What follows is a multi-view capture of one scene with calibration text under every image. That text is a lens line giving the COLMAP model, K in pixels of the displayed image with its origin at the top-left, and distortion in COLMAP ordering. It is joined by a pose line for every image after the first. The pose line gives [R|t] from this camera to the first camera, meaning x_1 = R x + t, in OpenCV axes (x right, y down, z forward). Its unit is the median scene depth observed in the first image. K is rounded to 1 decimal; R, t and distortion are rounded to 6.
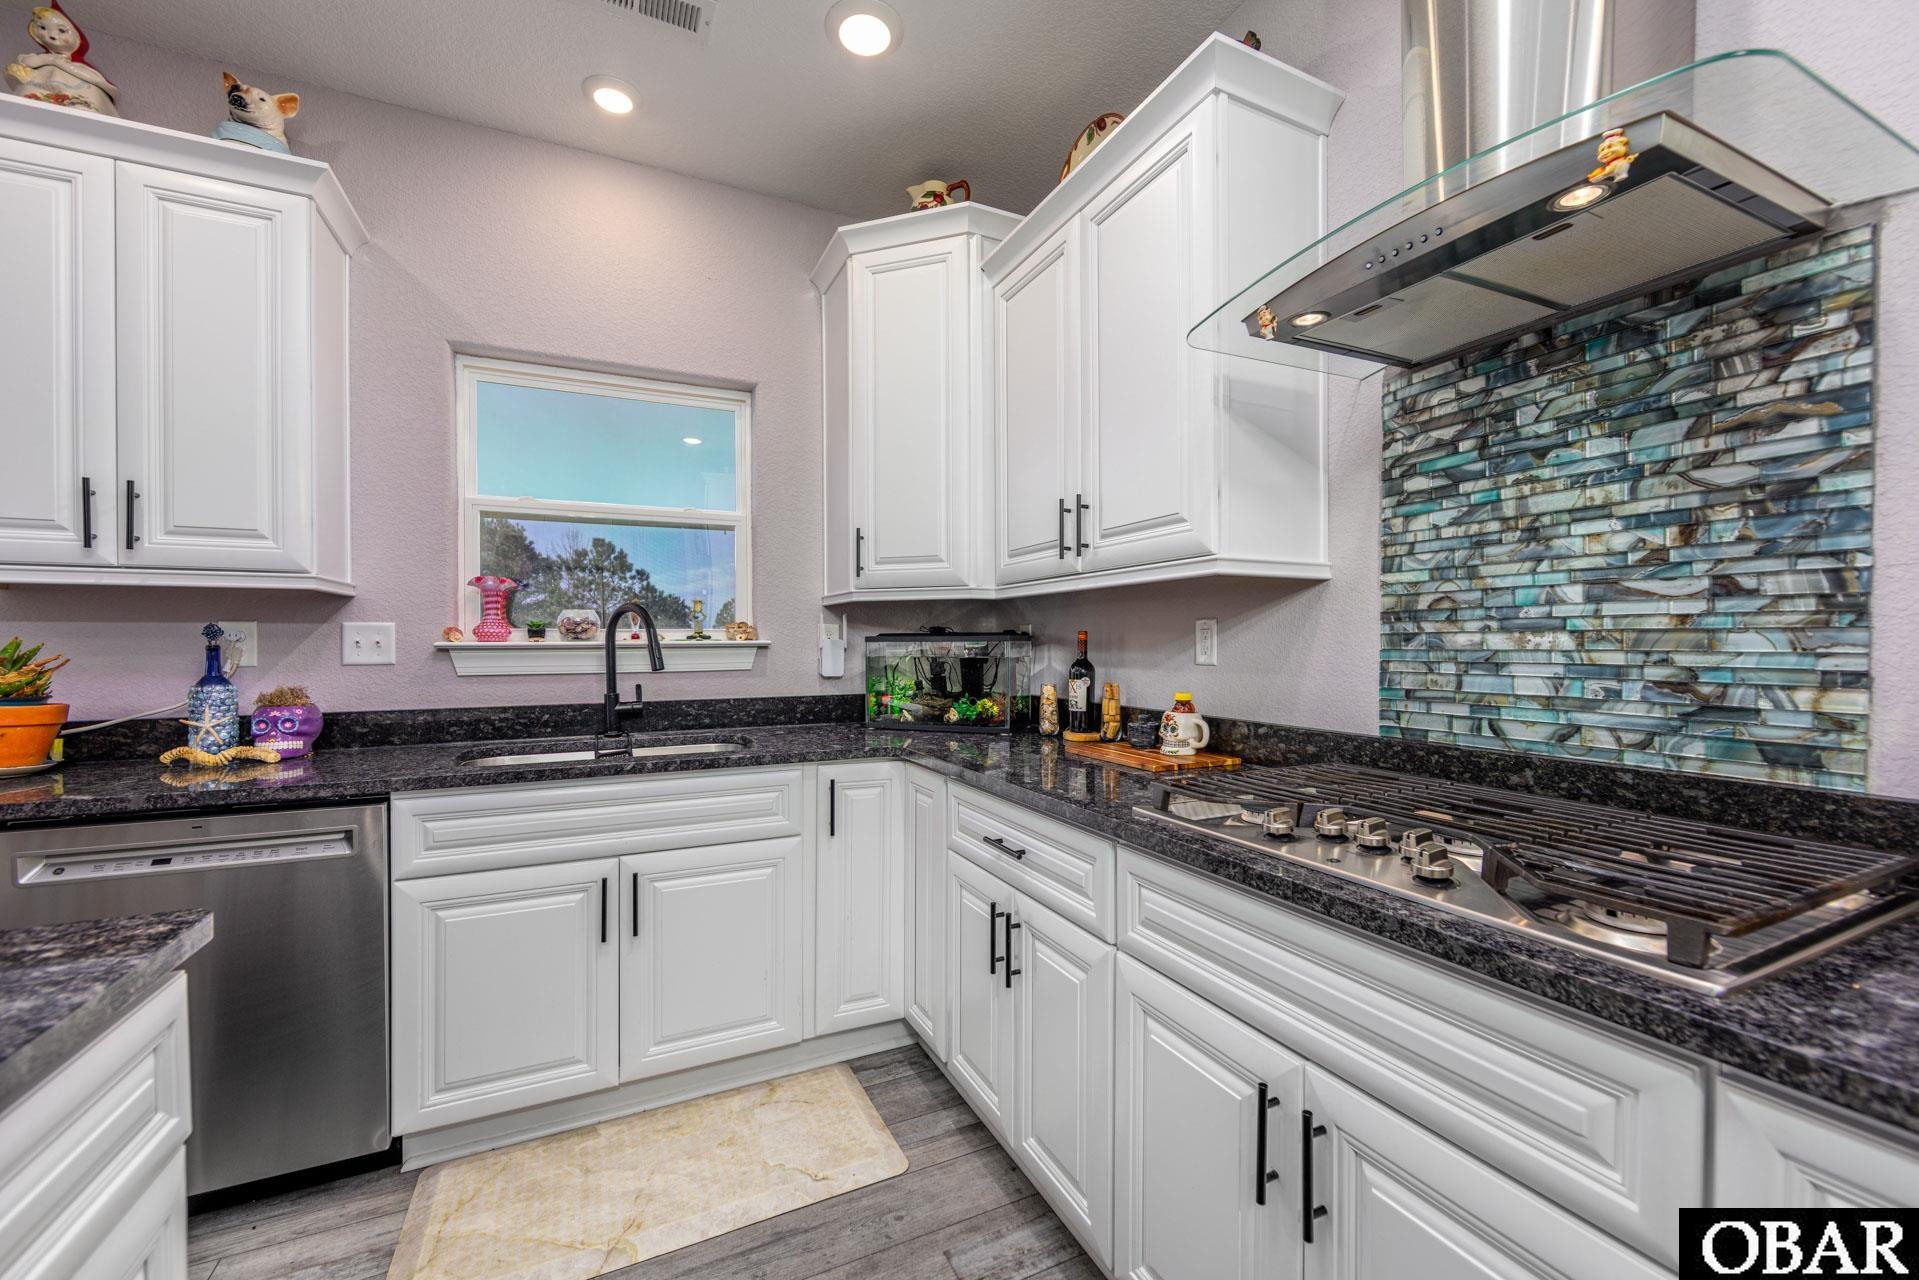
lens RADIAL K [[750.6, 0, 964.2], [0, 750.6, 646.4], [0, 0, 1]] dist [-0.005605, -0.000235]
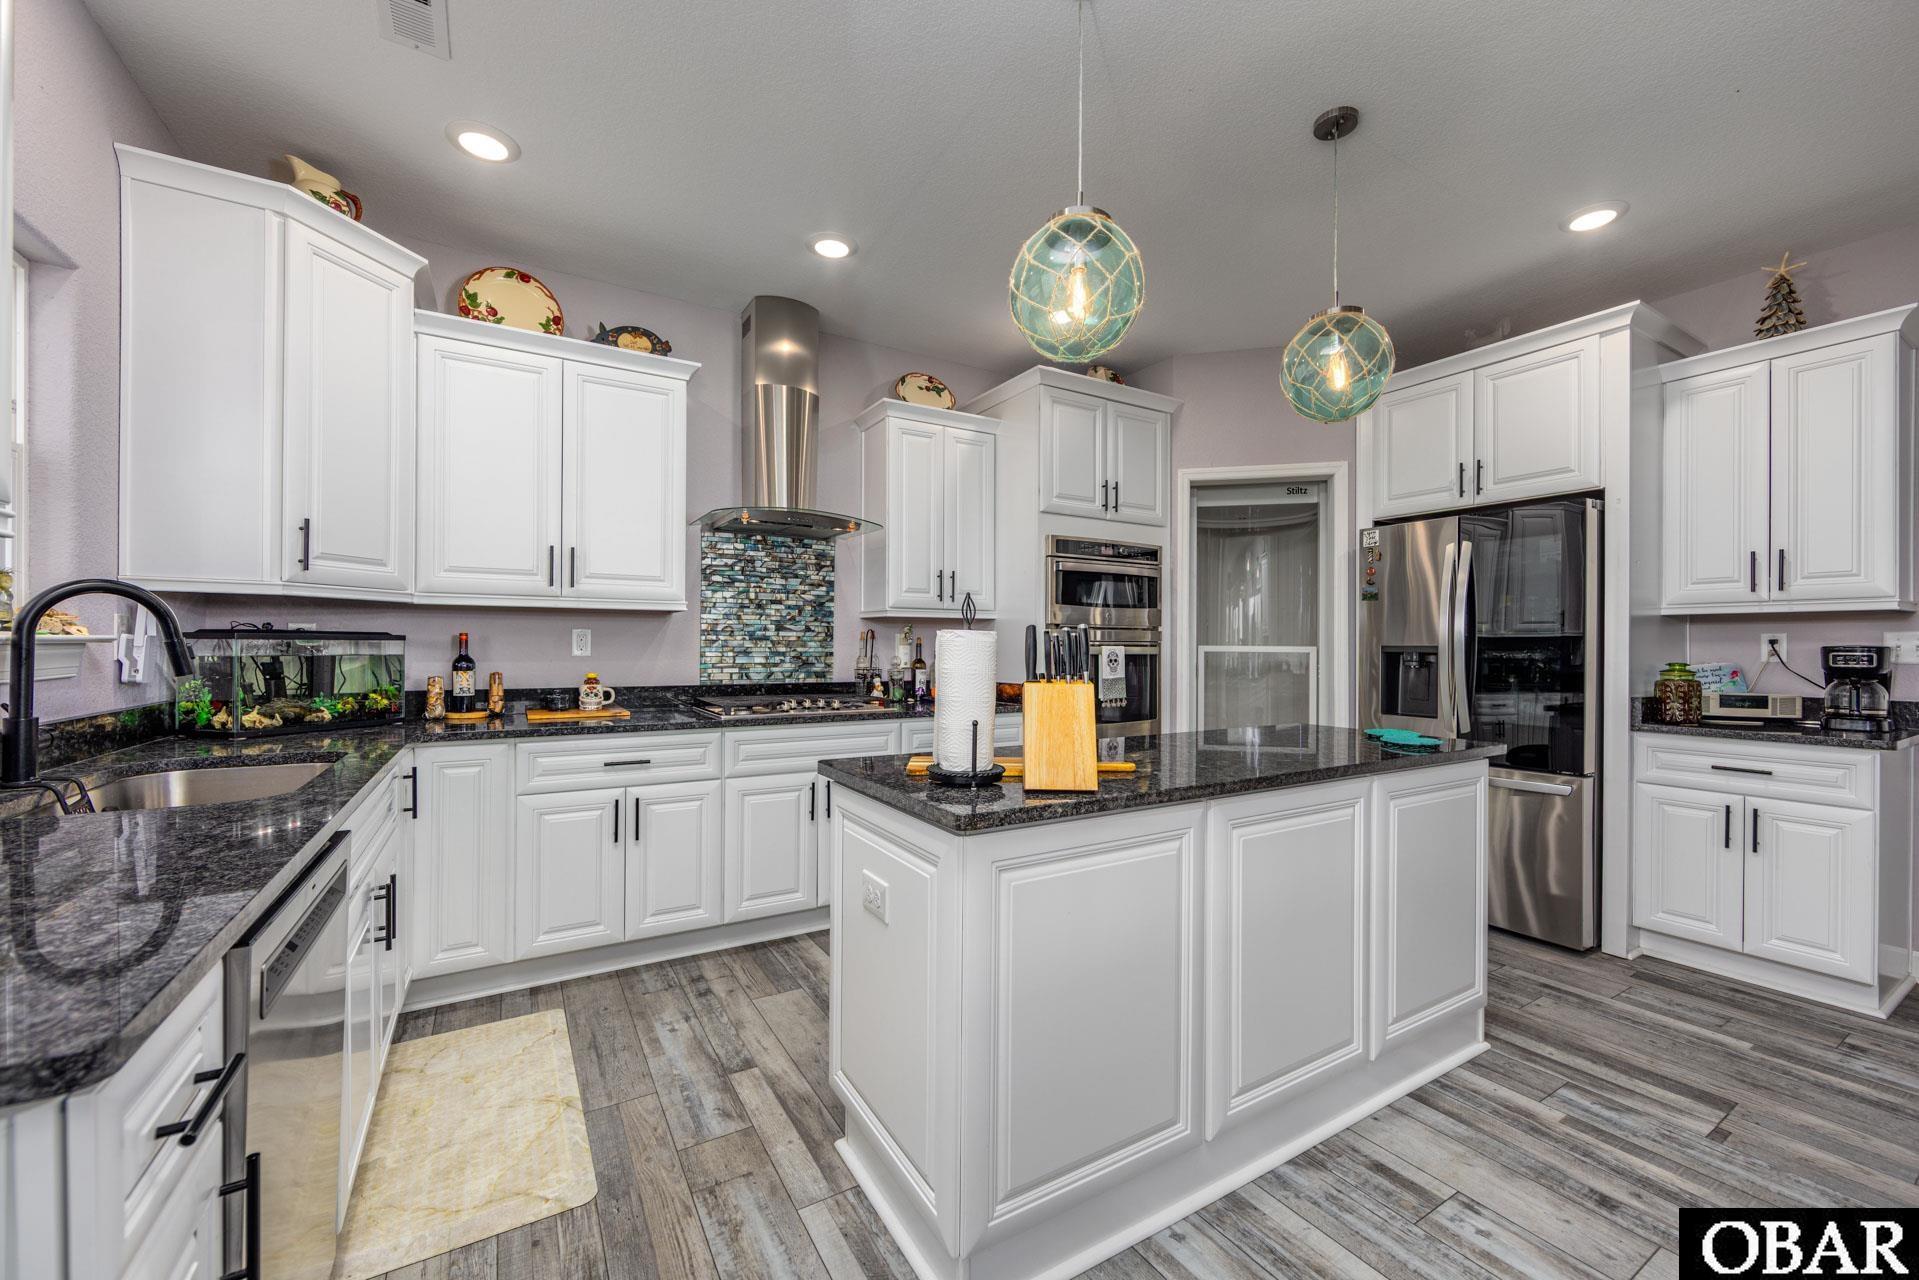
lens RADIAL K [[750.6, 0, 964.6], [0, 750.6, 648.1], [0, 0, 1]] dist [-0.005605, -0.000235]
pose [[-0.097302, -0.001406, 0.995254, -1.455411], [0.000190, 0.999999, 0.001431, 0.003623], [-0.995255, 0.000328, -0.097302, 0.339586]]
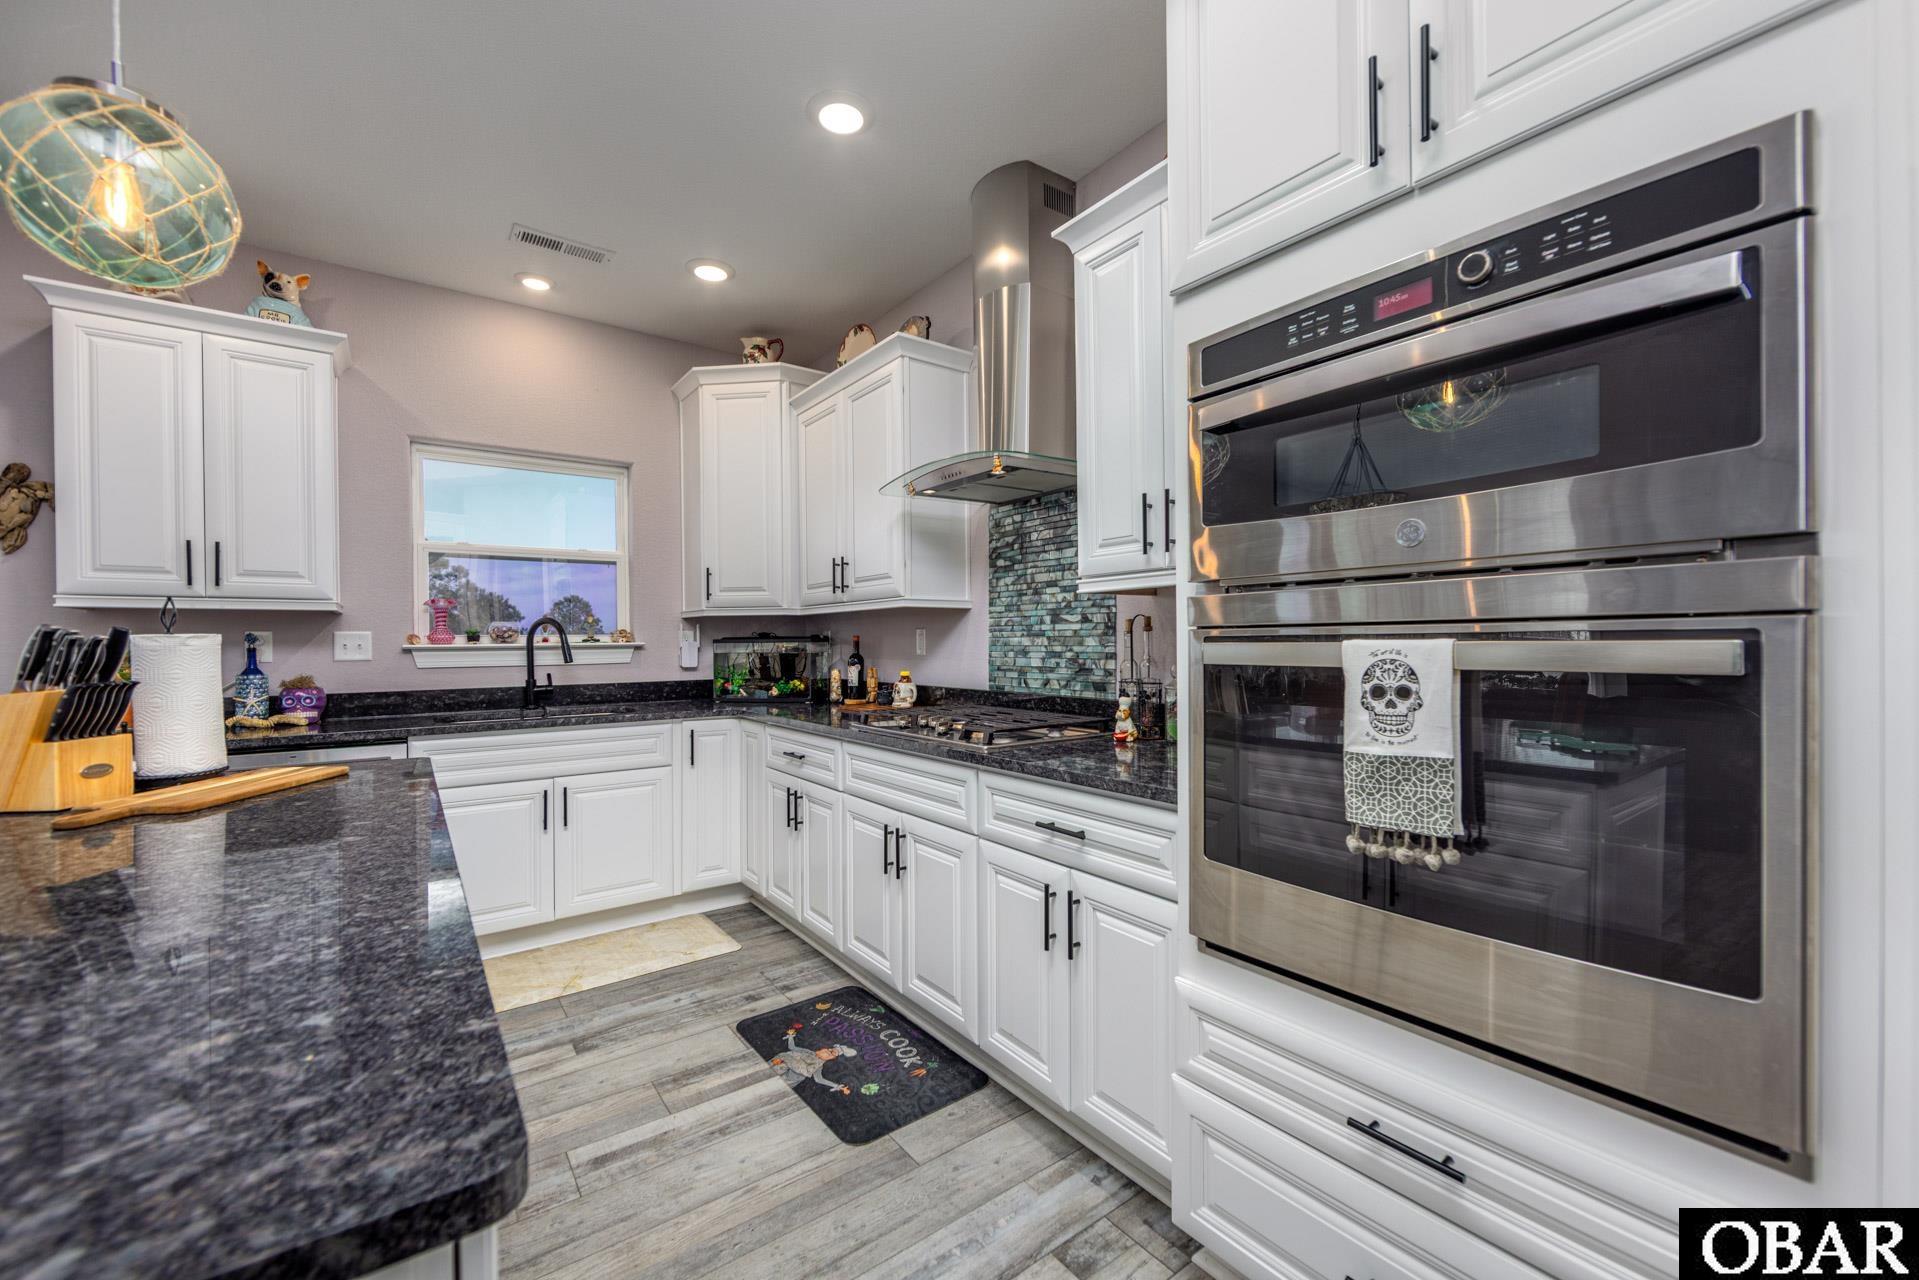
lens RADIAL K [[750.6, 0, 965.6], [0, 750.6, 647.3], [0, 0, 1]] dist [-0.005605, -0.000235]
pose [[0.981264, -0.006366, 0.192564, 0.096639], [0.006229, 0.999980, 0.001318, 0.004354], [-0.192568, -0.000094, 0.981284, -0.734757]]
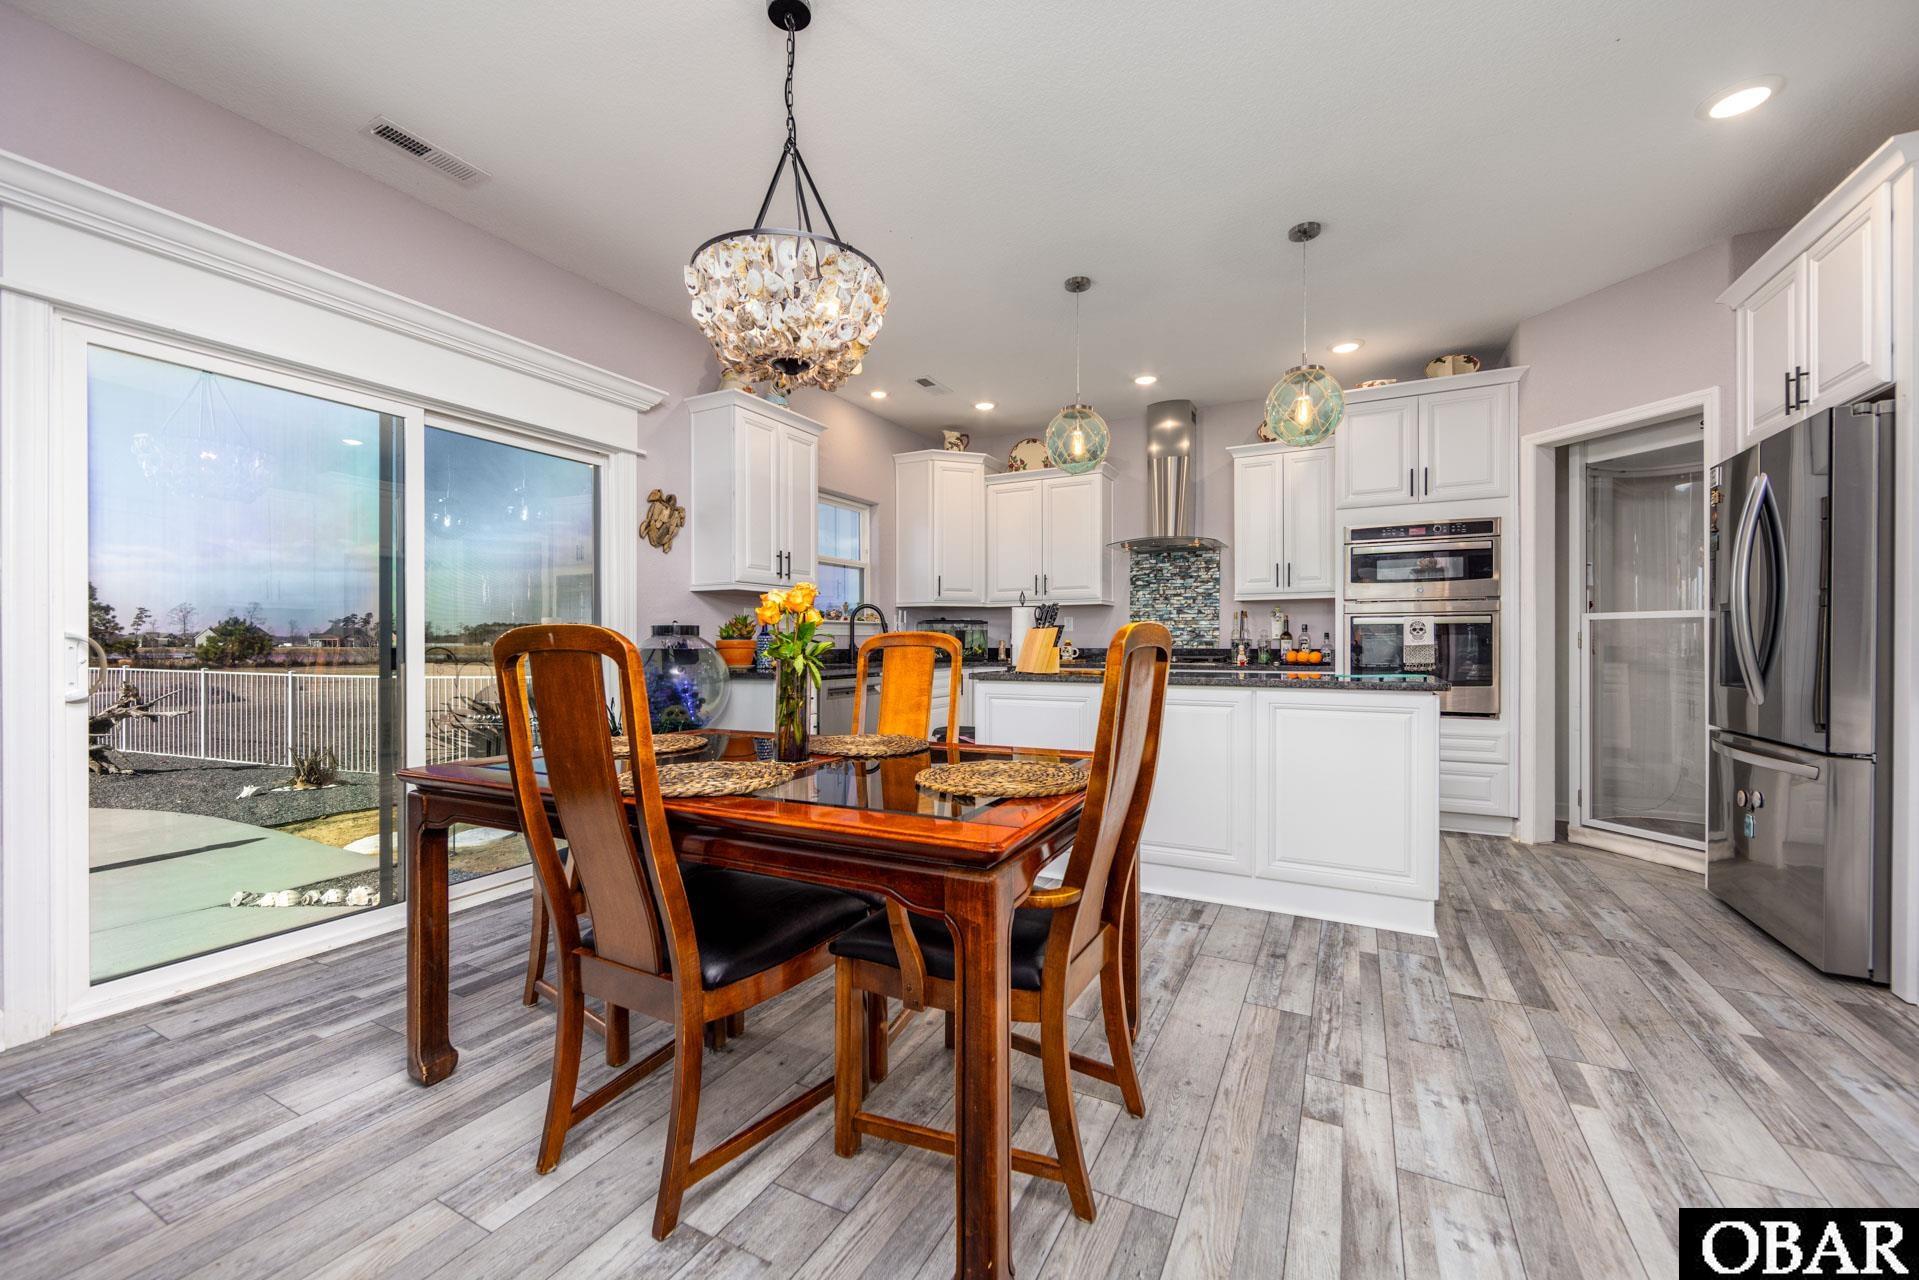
lens RADIAL K [[750.6, 0, 962.5], [0, 750.6, 644.9], [0, 0, 1]] dist [-0.005605, -0.000235]
pose [[0.798324, -0.001856, 0.602226, -1.936247], [0.003556, 0.999992, -0.001633, 0.085680], [-0.602218, 0.003445, 0.798324, -1.222336]]
